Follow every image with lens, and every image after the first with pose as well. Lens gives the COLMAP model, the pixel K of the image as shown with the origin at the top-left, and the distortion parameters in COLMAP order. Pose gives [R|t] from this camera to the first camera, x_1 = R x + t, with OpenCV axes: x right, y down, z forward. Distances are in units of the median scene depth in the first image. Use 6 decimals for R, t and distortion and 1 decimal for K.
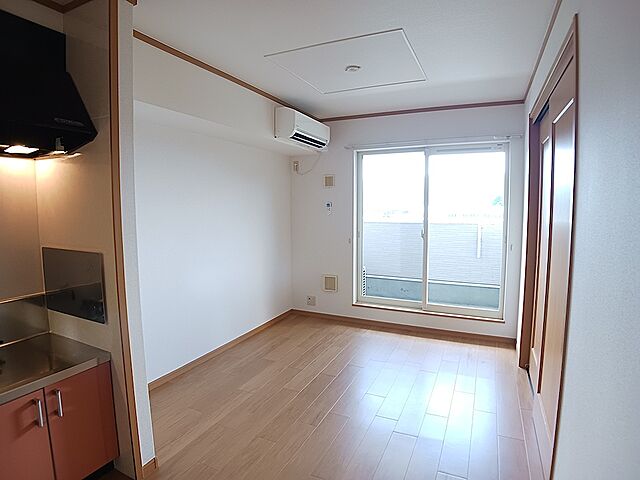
lens RADIAL K [[359.4, 0, 319.9], [0, 359.4, 240.7], [0, 0, 1]] dist [-0.067285, 0.001763]
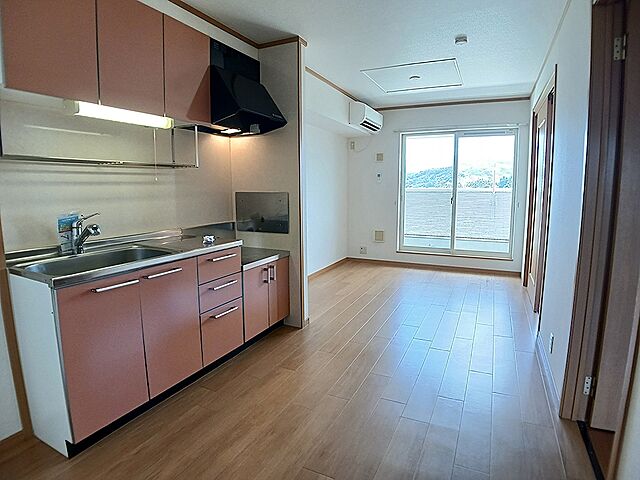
lens RADIAL K [[359.4, 0, 321.5], [0, 359.4, 236.9], [0, 0, 1]] dist [-0.067285, 0.001763]
pose [[0.999962, 0.003032, -0.008156, -0.210104], [-0.002702, 0.999187, 0.040223, 0.087864], [0.008271, -0.040200, 0.999157, -0.375217]]
